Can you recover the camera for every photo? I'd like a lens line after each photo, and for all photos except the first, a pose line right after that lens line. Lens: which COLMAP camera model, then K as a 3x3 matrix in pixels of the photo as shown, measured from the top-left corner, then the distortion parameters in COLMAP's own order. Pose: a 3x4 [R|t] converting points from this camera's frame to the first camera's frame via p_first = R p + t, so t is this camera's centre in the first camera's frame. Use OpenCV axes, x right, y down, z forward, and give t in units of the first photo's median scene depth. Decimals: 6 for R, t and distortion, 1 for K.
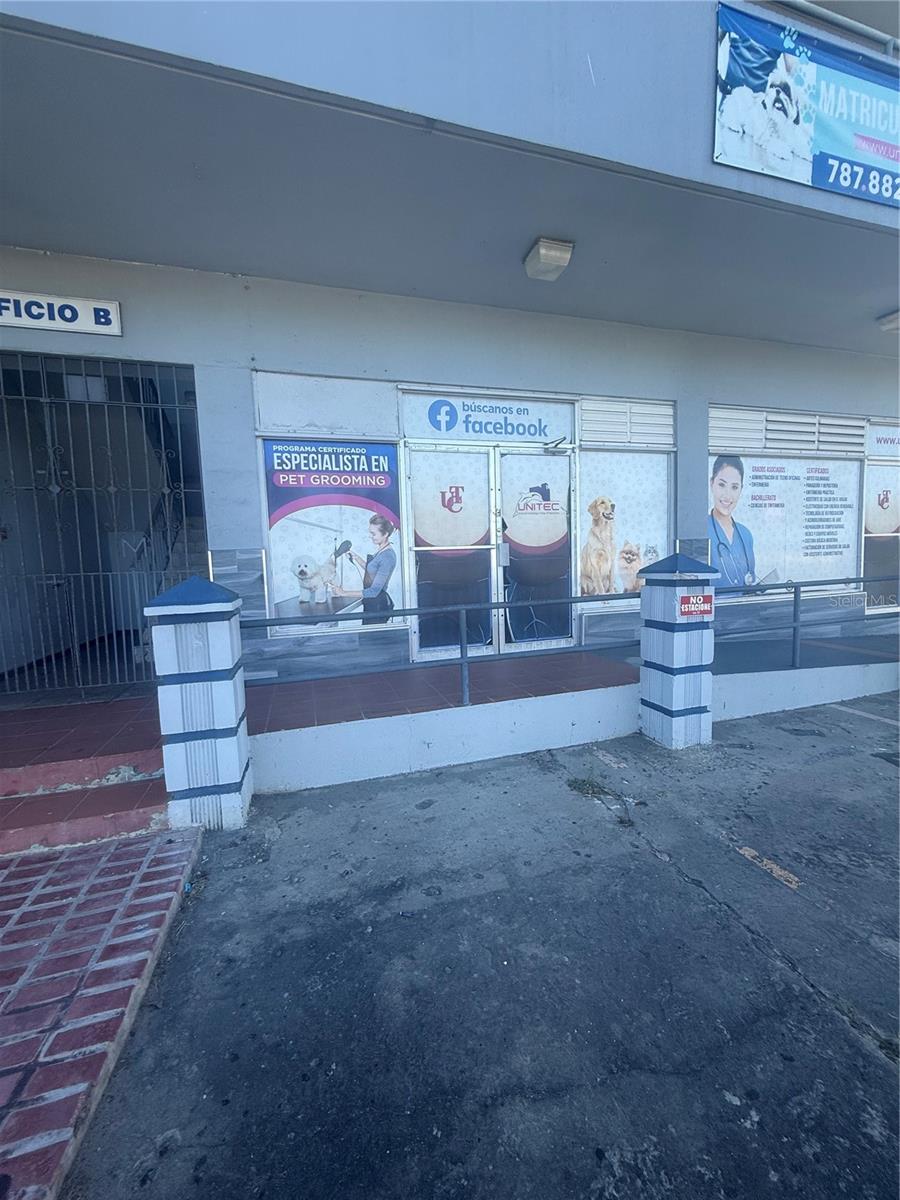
lens RADIAL K [[477.9, 0, 449.8], [0, 477.9, 596.6], [0, 0, 1]] dist [-0.001946, 0.000515]
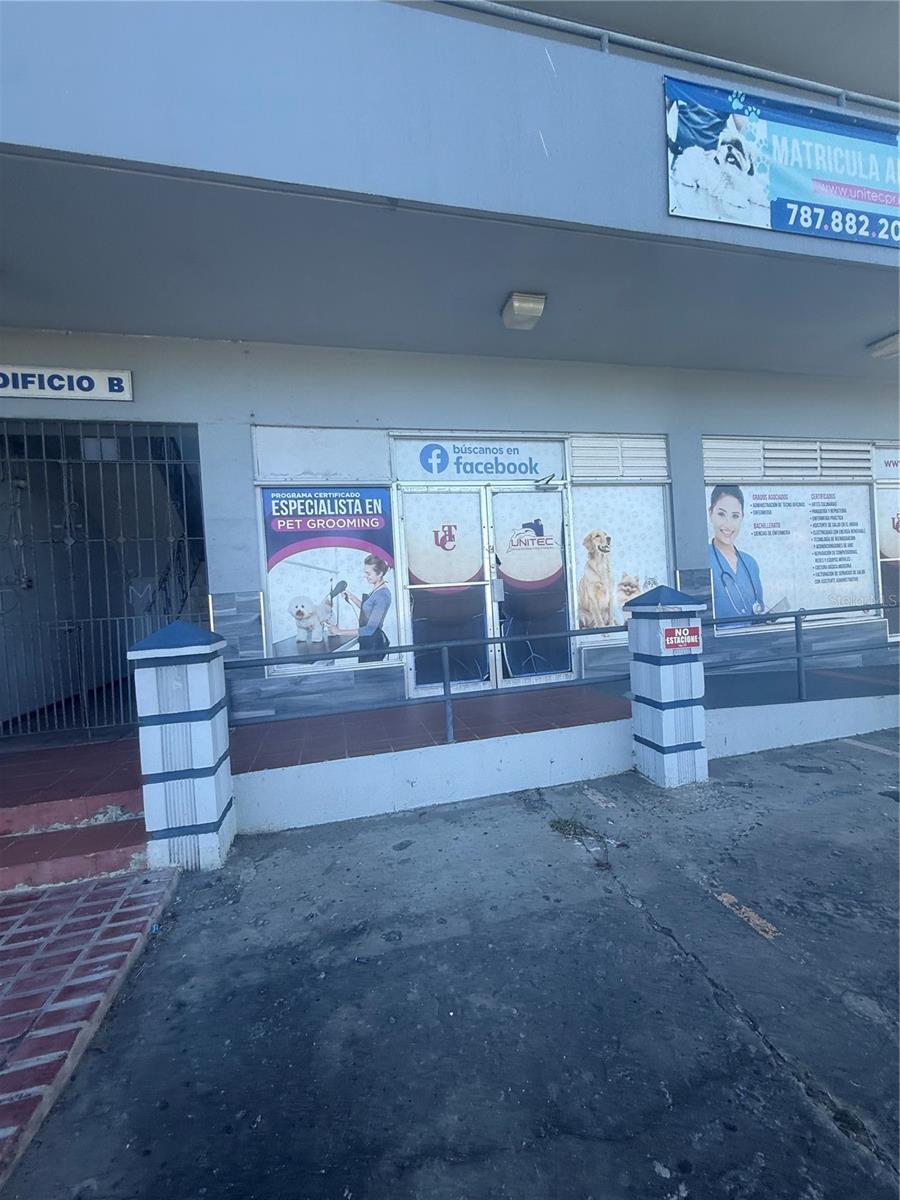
lens RADIAL K [[477.9, 0, 449.7], [0, 477.9, 596.2], [0, 0, 1]] dist [-0.001946, 0.000515]
pose [[0.998061, -0.025112, -0.056949, 0.073394], [0.020961, 0.997159, -0.072344, -0.004677], [0.058604, 0.071010, 0.995753, -0.011800]]
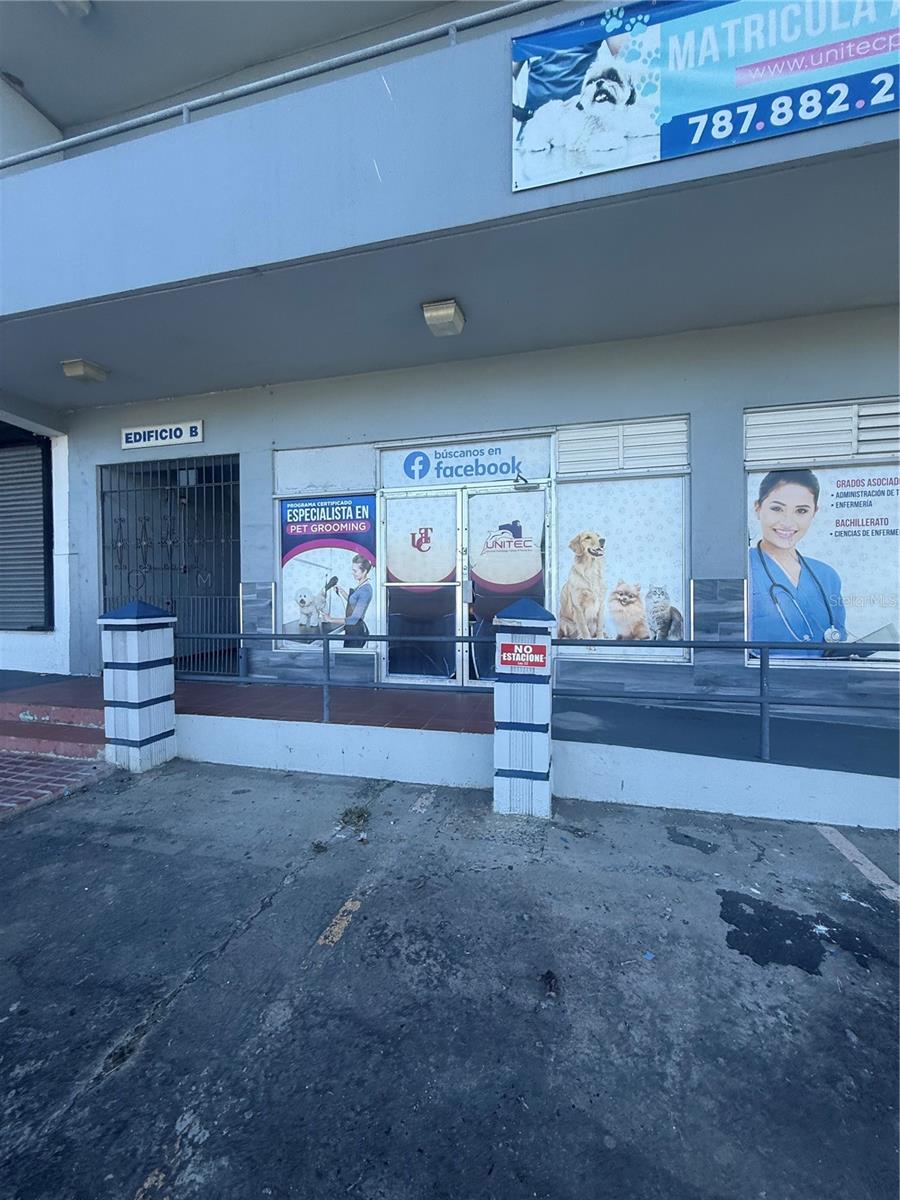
lens RADIAL K [[477.9, 0, 450.2], [0, 477.9, 595.7], [0, 0, 1]] dist [-0.001946, 0.000515]
pose [[0.855375, 0.034168, -0.516881, 0.659995], [-0.065812, 0.996905, -0.043011, -0.035432], [0.513811, 0.070808, 0.854976, 0.115287]]
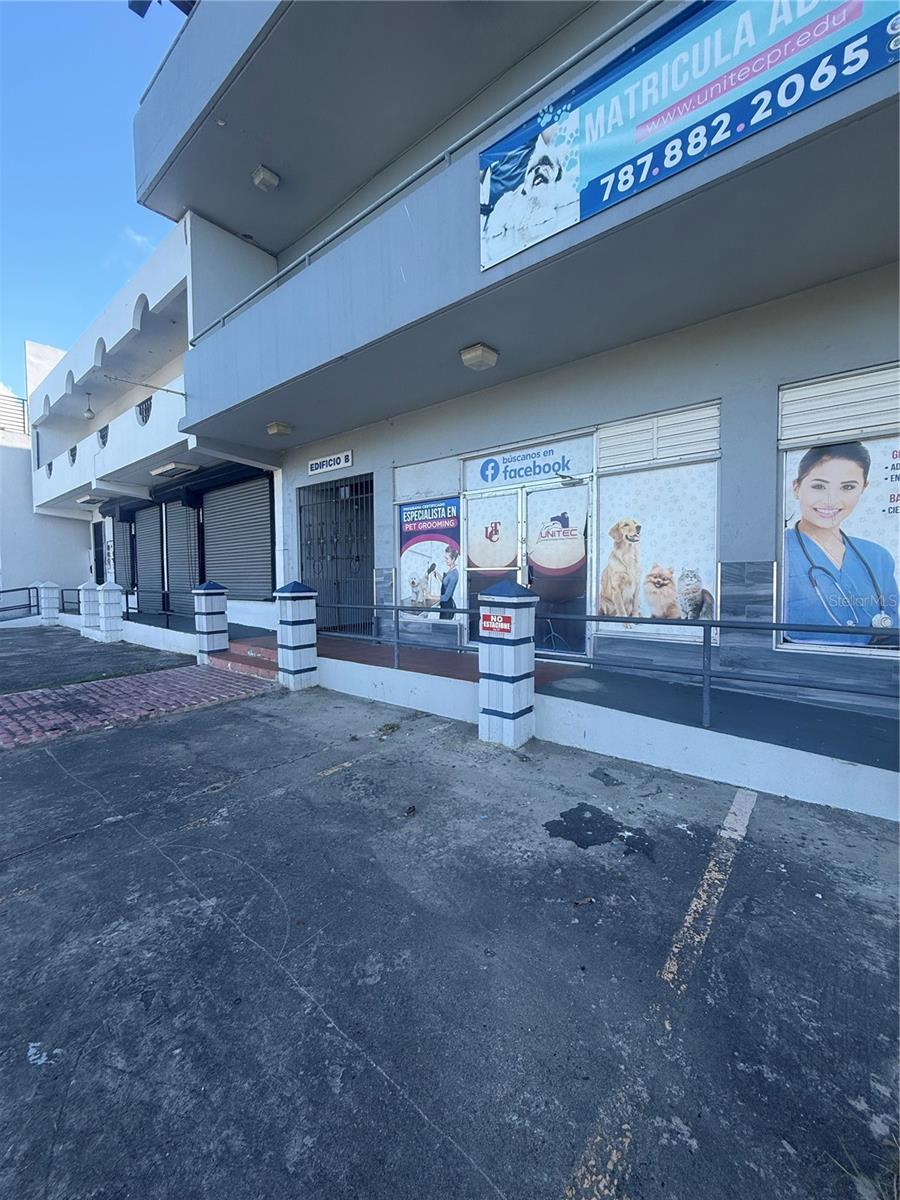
lens RADIAL K [[477.9, 0, 449.3], [0, 477.9, 595.8], [0, 0, 1]] dist [-0.001946, 0.000515]
pose [[0.555237, 0.064455, -0.829191, 1.097081], [-0.080034, 0.996506, 0.023870, -0.052763], [0.827833, 0.053110, 0.558455, 0.181173]]
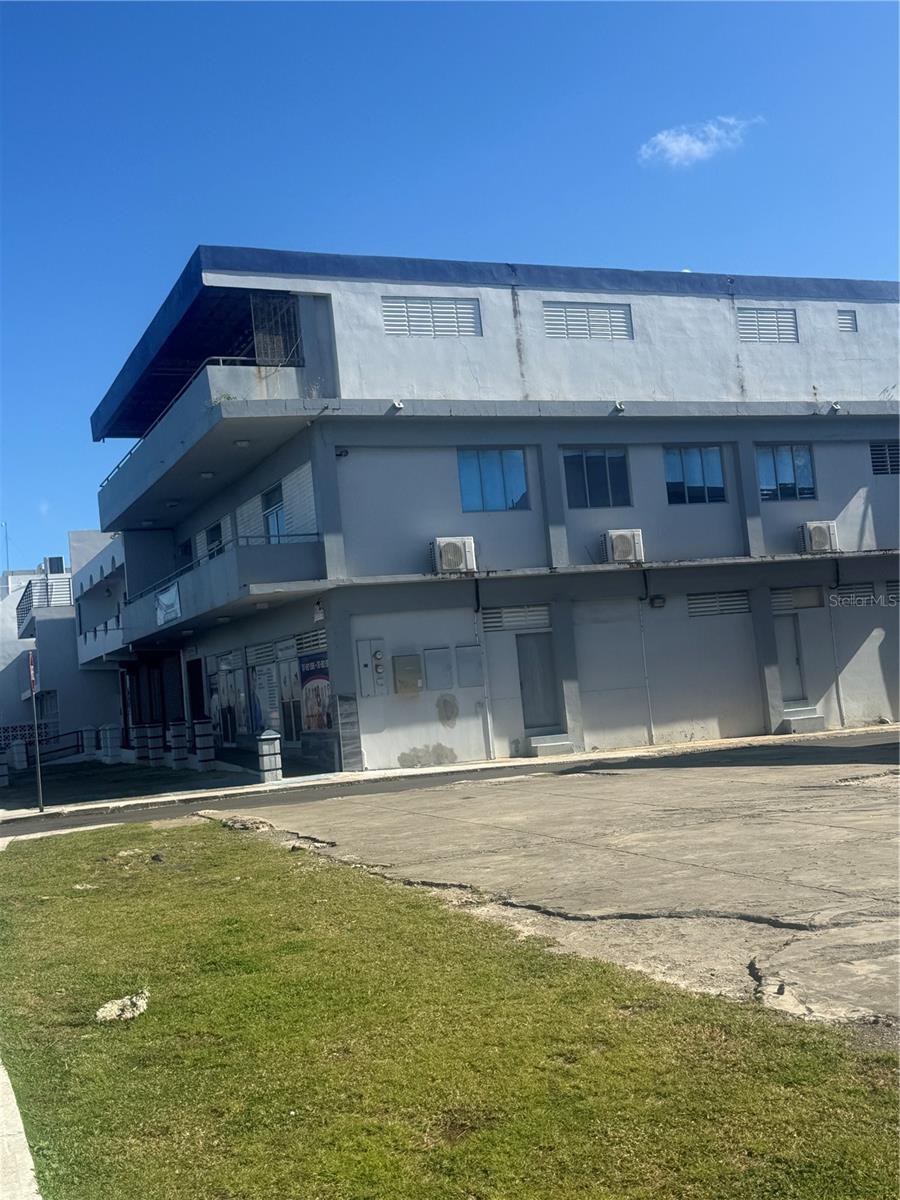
lens RADIAL K [[1281.0, 0, 447.7], [0, 1281.0, 589.5], [0, 0, 1]] dist [0.105923, 0.000000]
pose [[0.116552, -0.052873, -0.991776, 8.372404], [0.004505, 0.998600, -0.052707, -0.421667], [0.993174, 0.001675, 0.116627, 1.514526]]
